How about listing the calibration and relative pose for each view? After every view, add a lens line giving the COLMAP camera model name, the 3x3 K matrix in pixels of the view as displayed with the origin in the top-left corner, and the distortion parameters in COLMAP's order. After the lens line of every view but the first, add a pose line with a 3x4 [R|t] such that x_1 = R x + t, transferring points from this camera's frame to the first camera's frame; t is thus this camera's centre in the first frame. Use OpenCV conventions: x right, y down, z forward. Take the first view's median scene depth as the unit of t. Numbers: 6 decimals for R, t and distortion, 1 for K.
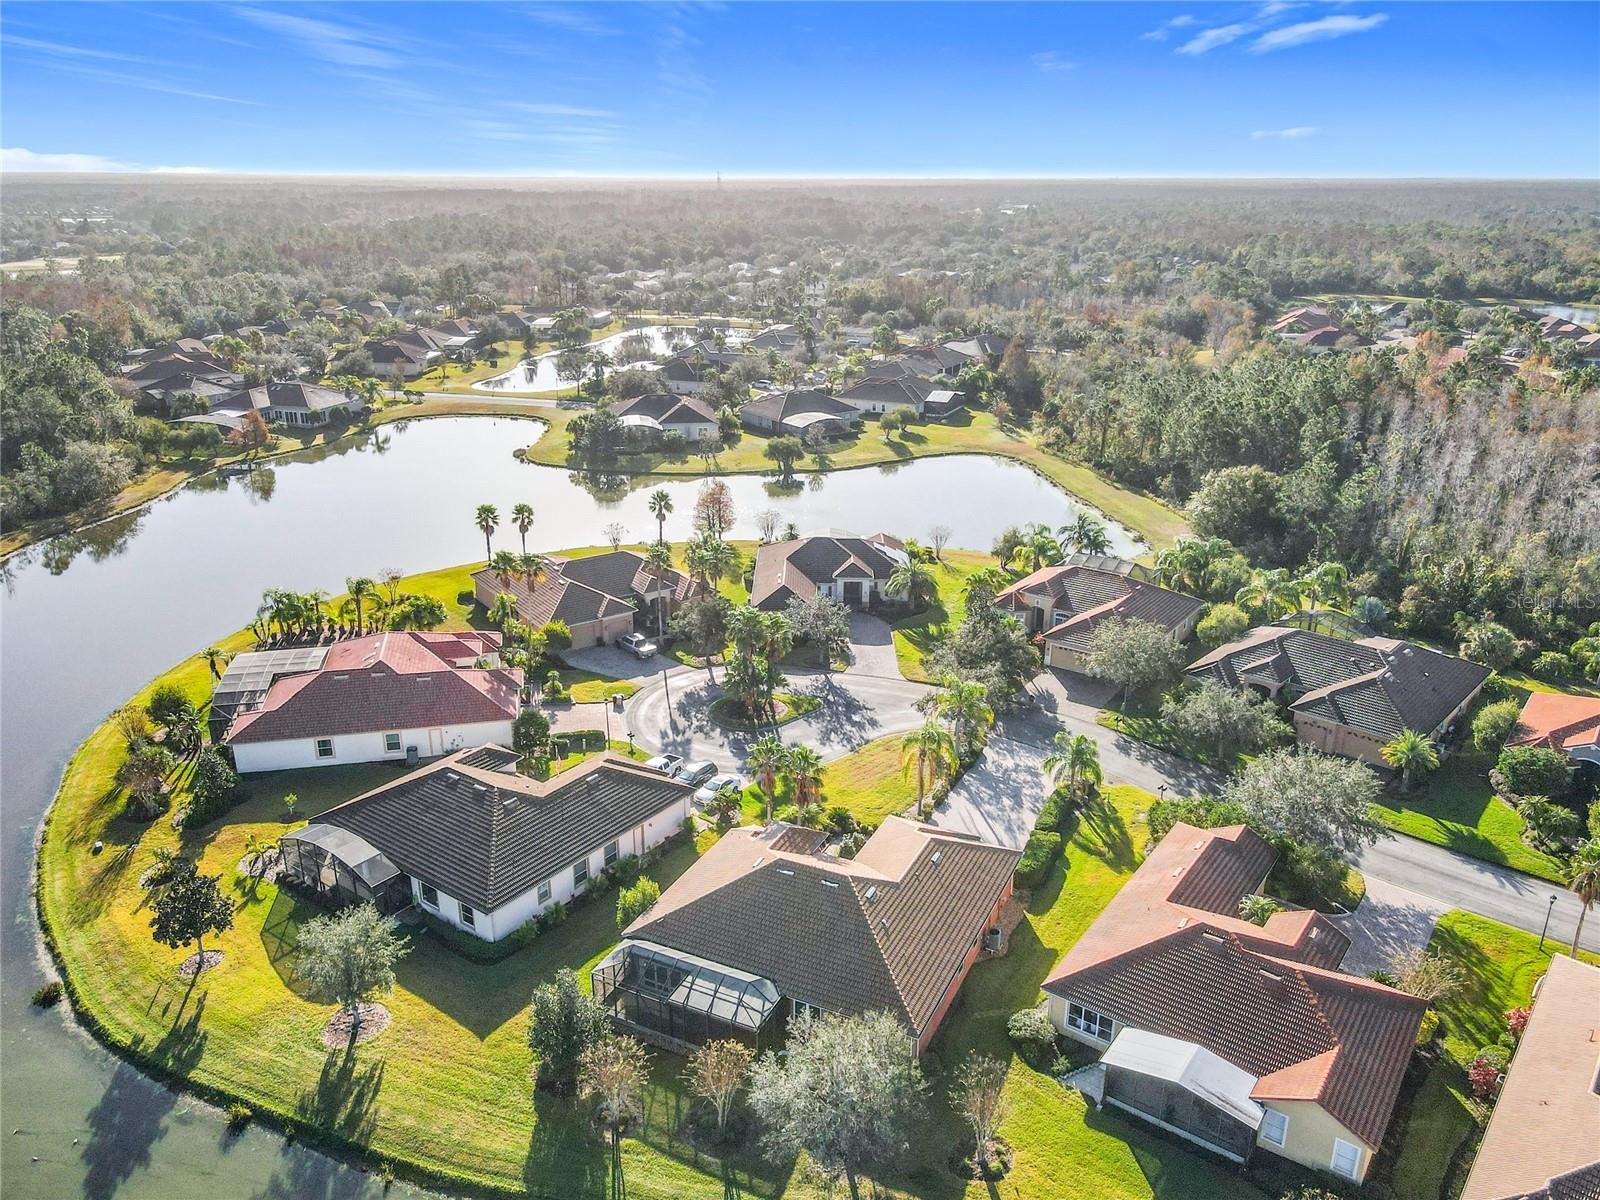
lens RADIAL K [[1180.6, 0, 781.9], [0, 1180.6, 604.7], [0, 0, 1]] dist [0.007788, 0.007308]
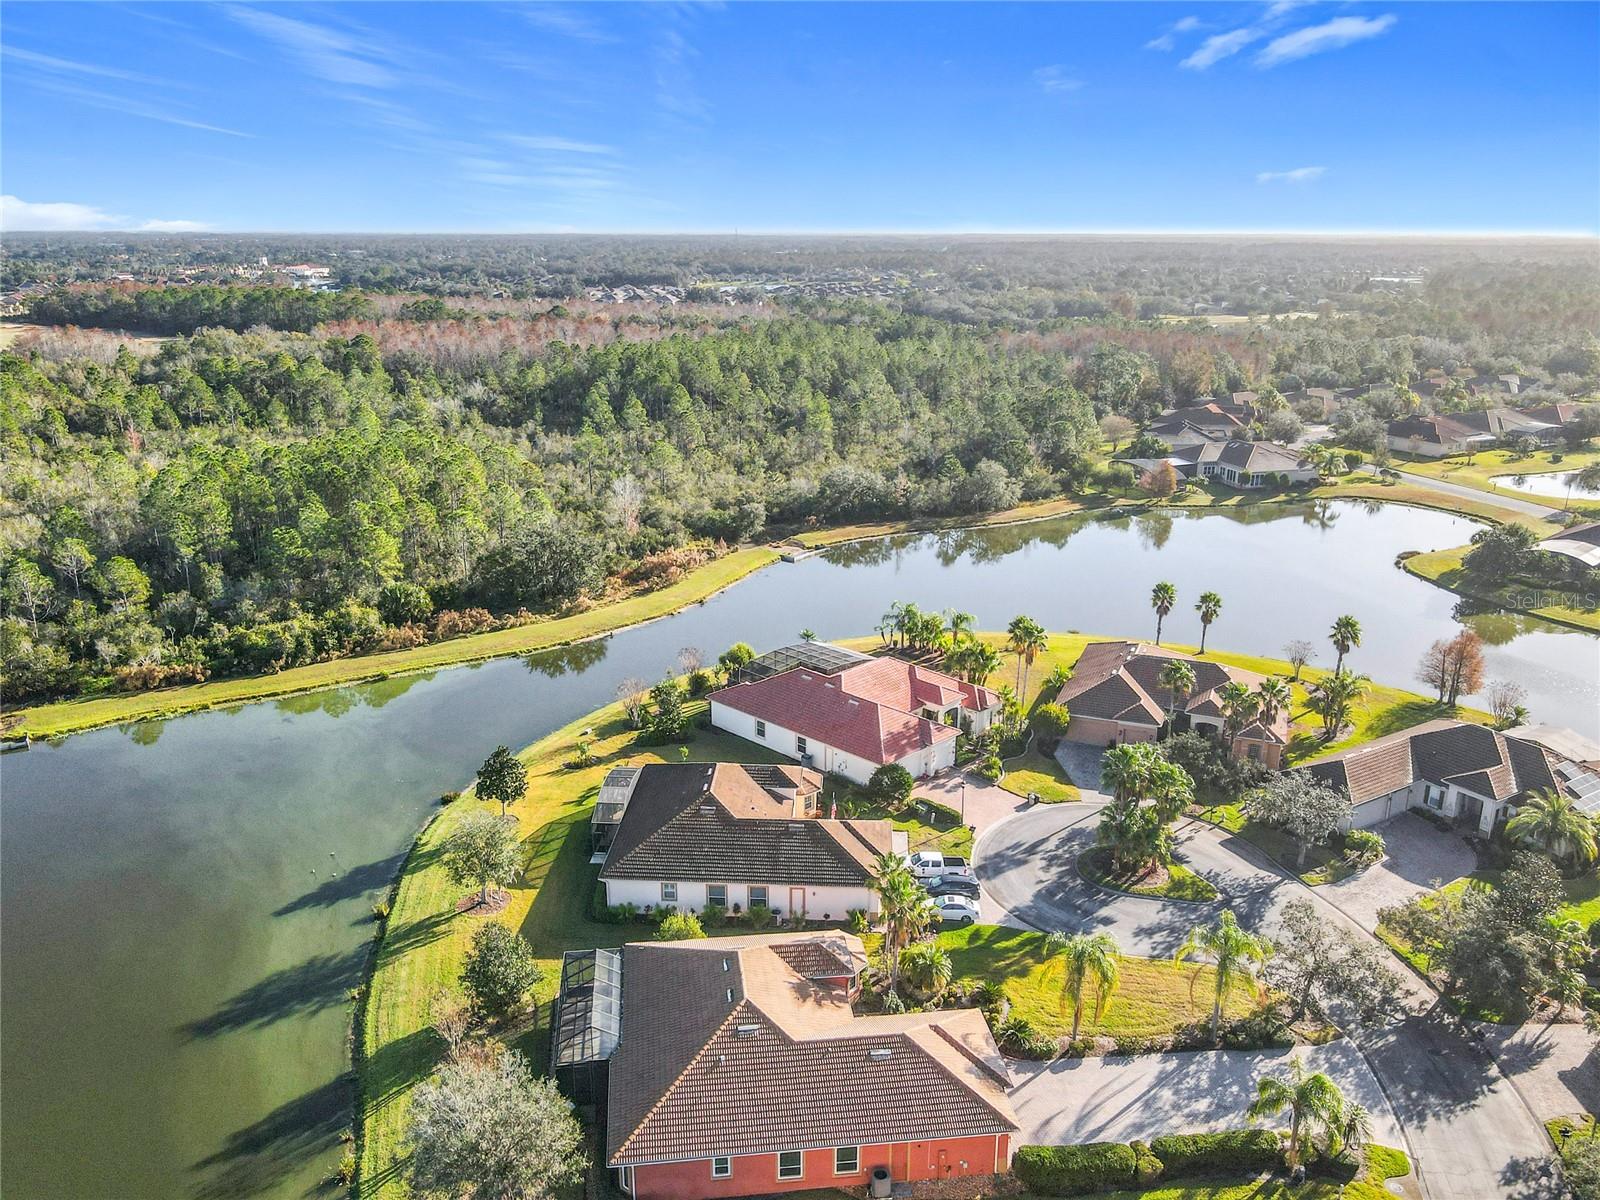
lens RADIAL K [[1209.1, 0, 793.9], [0, 1209.1, 628.0], [0, 0, 1]] dist [0.008474, 0.003014]
pose [[0.549677, 0.257998, -0.794539, 0.416703], [-0.285343, 0.951895, 0.111687, -0.086568], [0.785134, 0.165325, 0.596853, 0.246064]]
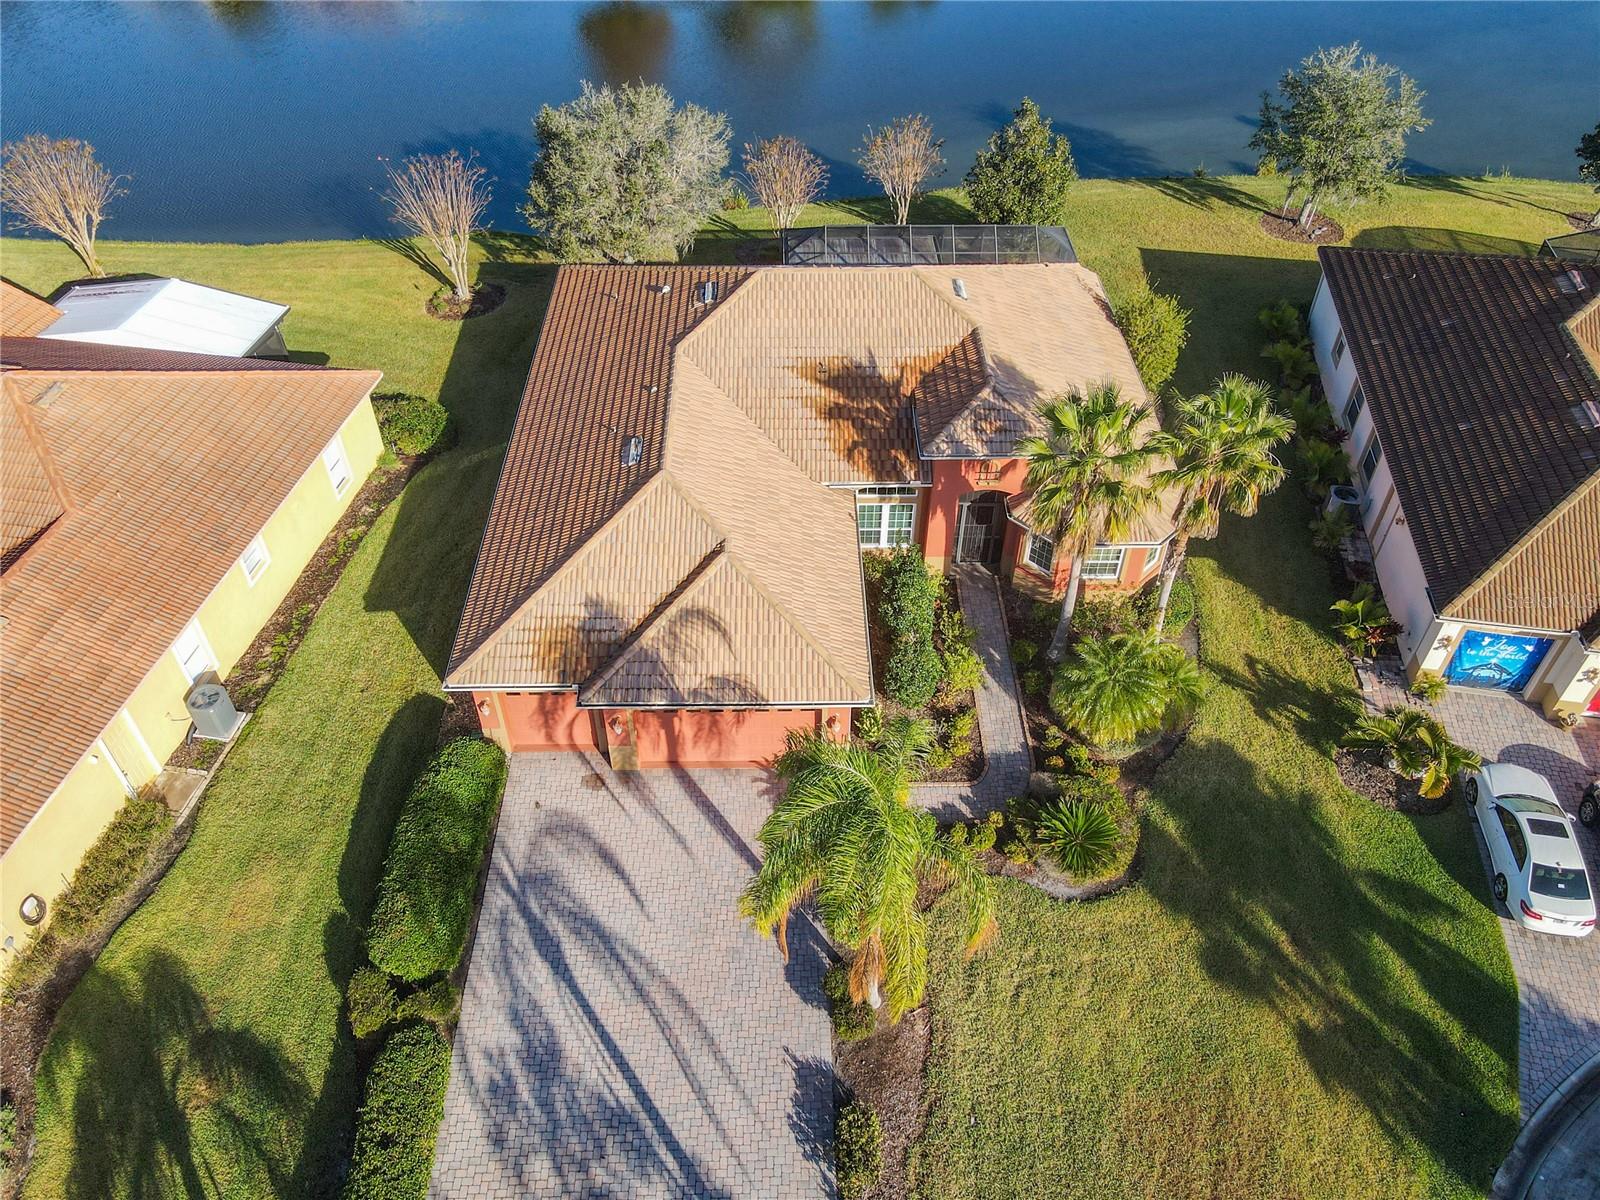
lens RADIAL K [[1188.7, 0, 792.8], [0, 1188.7, 595.4], [0, 0, 1]] dist [-0.006337, 0.037149]
pose [[-0.891163, 0.306254, -0.334720, 0.142473], [-0.156732, 0.484537, 0.860615, -0.075608], [0.425751, 0.819410, -0.383802, 0.741825]]
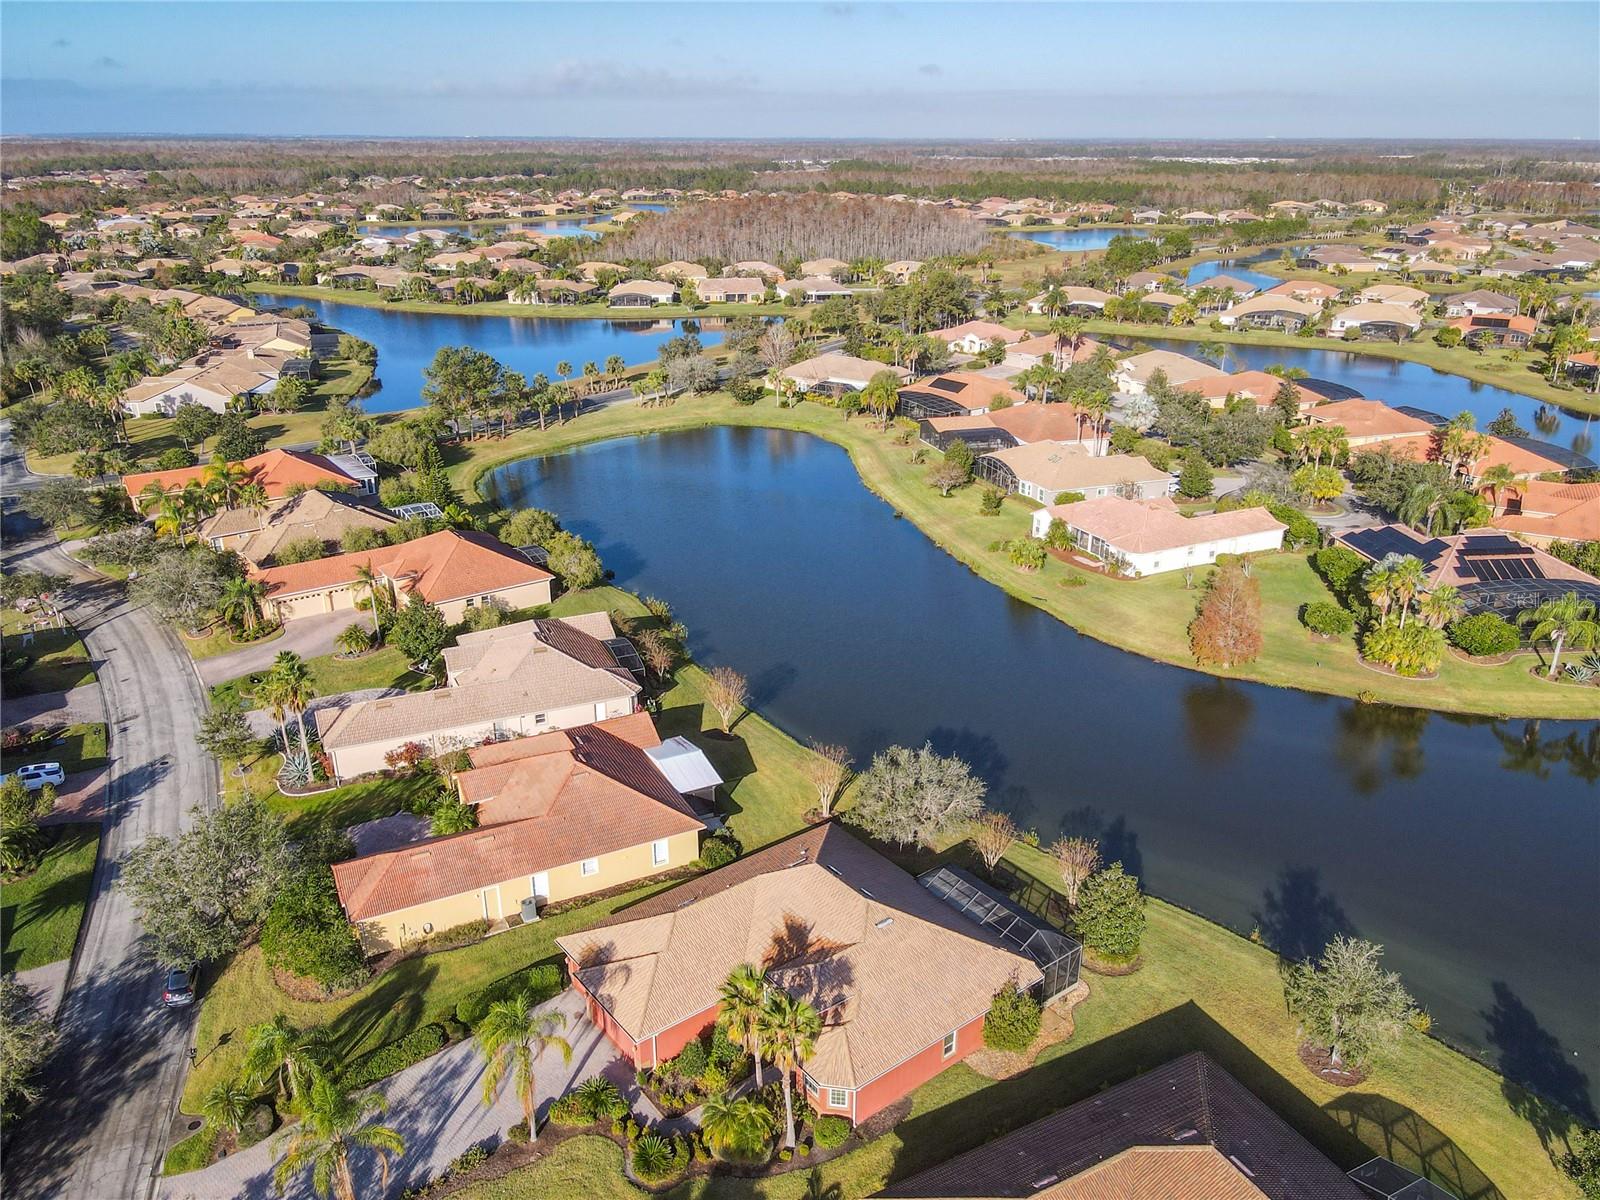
lens RADIAL K [[1183.3, 0, 788.5], [0, 1183.3, 603.2], [0, 0, 1]] dist [0.016196, 0.000591]
pose [[-0.898682, -0.163083, 0.407155, -0.162441], [0.148300, 0.760644, 0.632003, -0.313561], [-0.412769, 0.628351, -0.659391, 0.861399]]
